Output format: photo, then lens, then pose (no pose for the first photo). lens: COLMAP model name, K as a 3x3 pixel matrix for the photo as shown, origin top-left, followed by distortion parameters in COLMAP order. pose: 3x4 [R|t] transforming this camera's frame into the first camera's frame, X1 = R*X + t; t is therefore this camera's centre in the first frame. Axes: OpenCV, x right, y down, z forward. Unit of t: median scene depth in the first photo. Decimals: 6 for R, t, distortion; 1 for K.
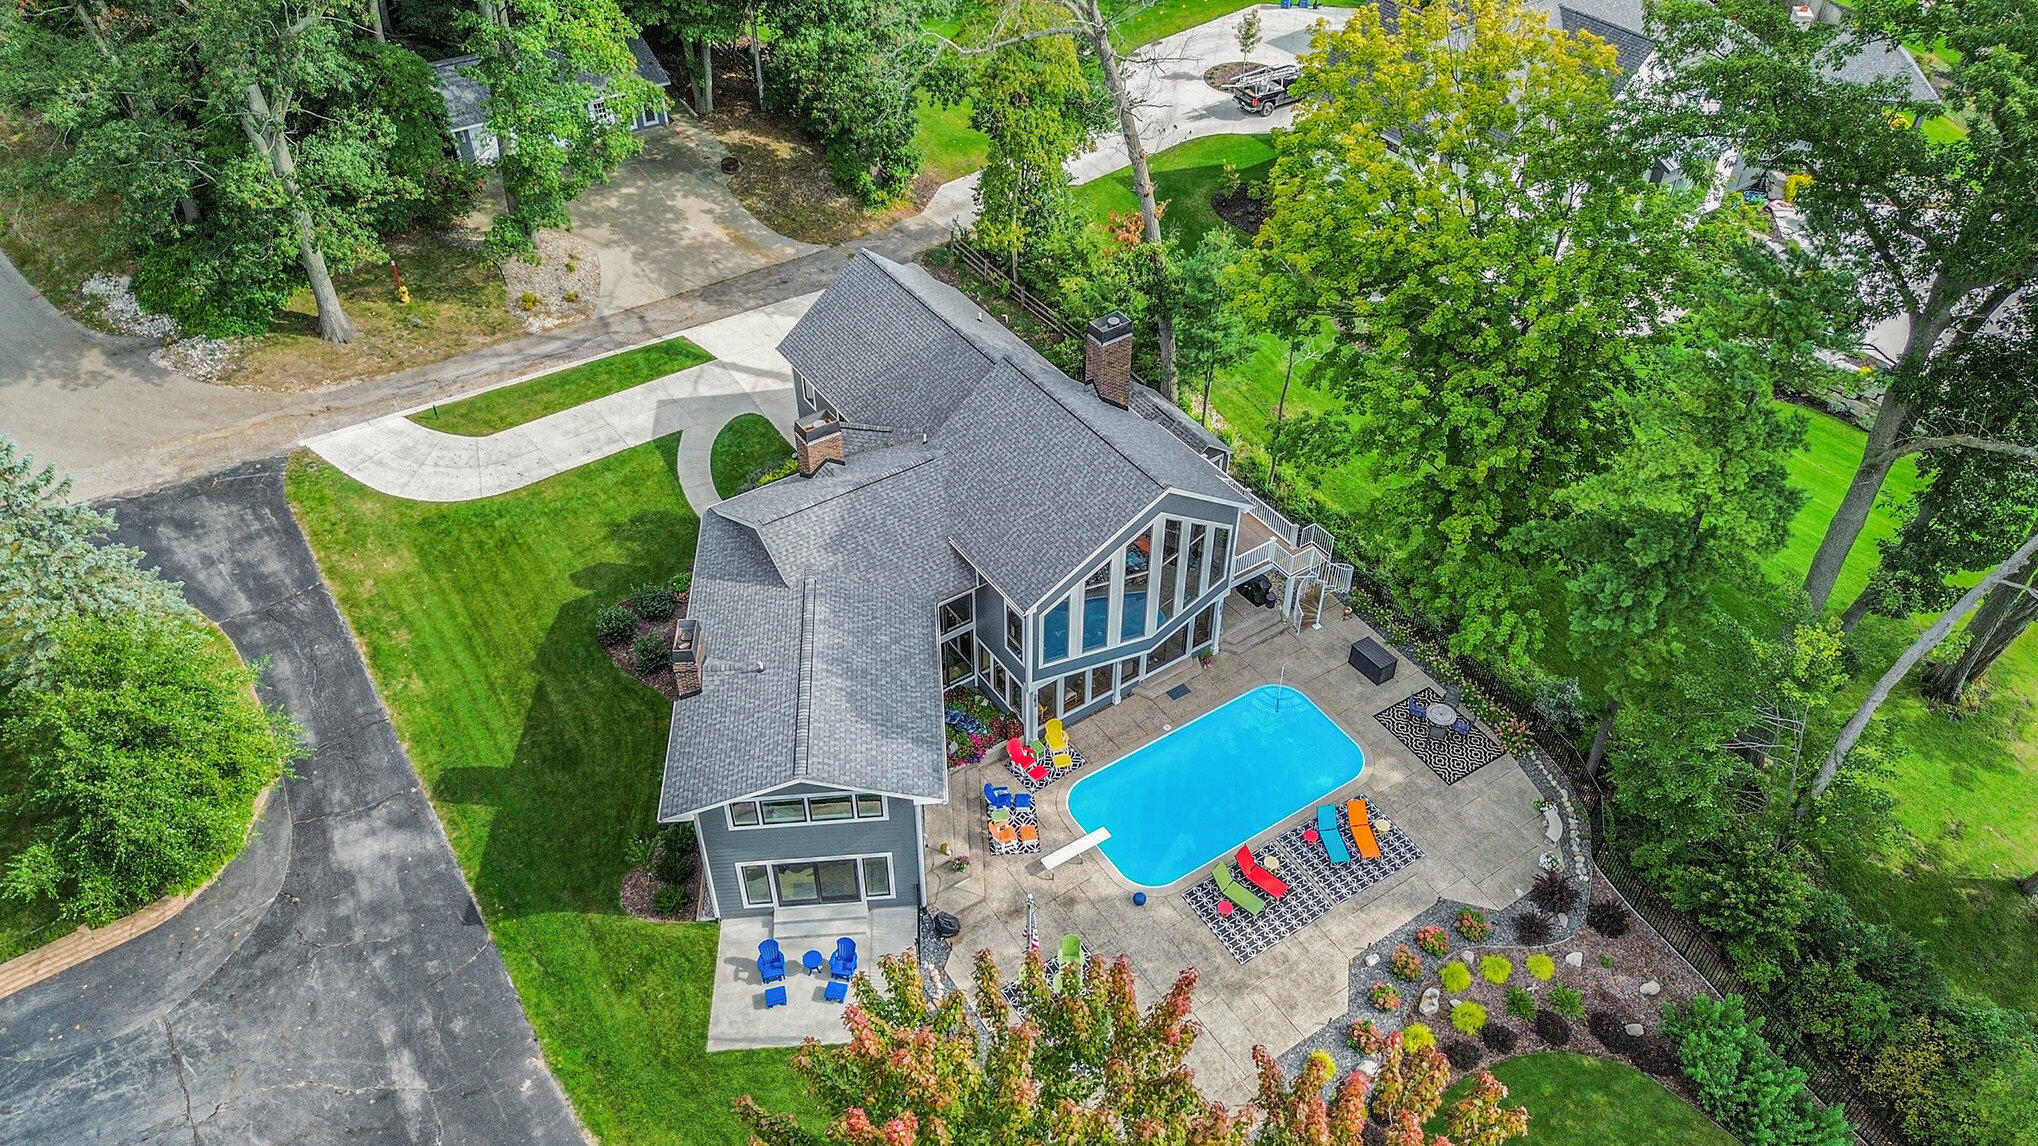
lens RADIAL K [[1434.3, 0, 1033.5], [0, 1434.3, 572.1], [0, 0, 1]] dist [0.049415, -0.003148]
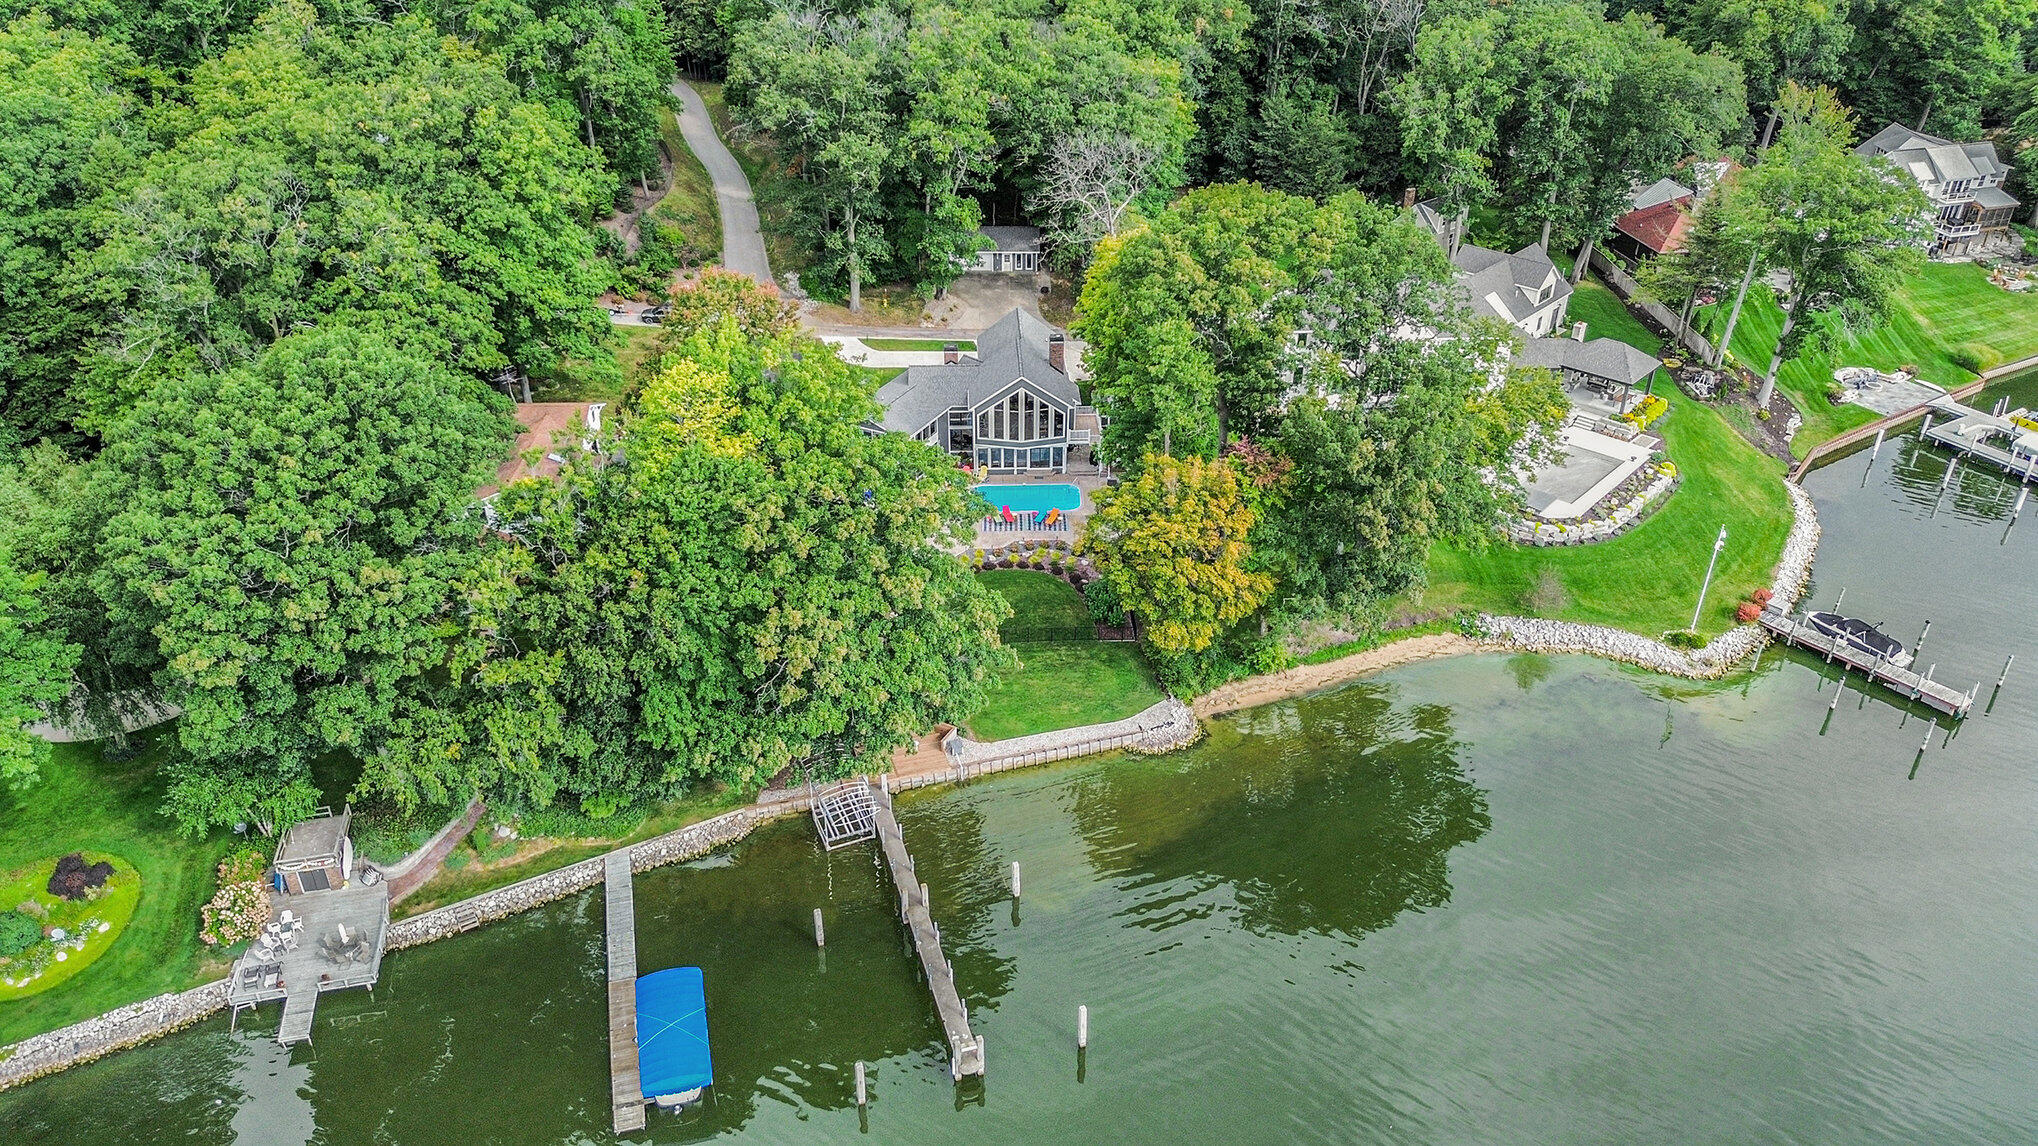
lens RADIAL K [[1434.3, 0, 1033.5], [0, 1434.3, 572.1], [0, 0, 1]] dist [0.049415, -0.003148]
pose [[0.850570, 0.269089, -0.451799, 1.452392], [-0.344900, 0.934019, -0.093022, 0.541583], [0.396957, 0.234947, 0.887257, -1.400592]]
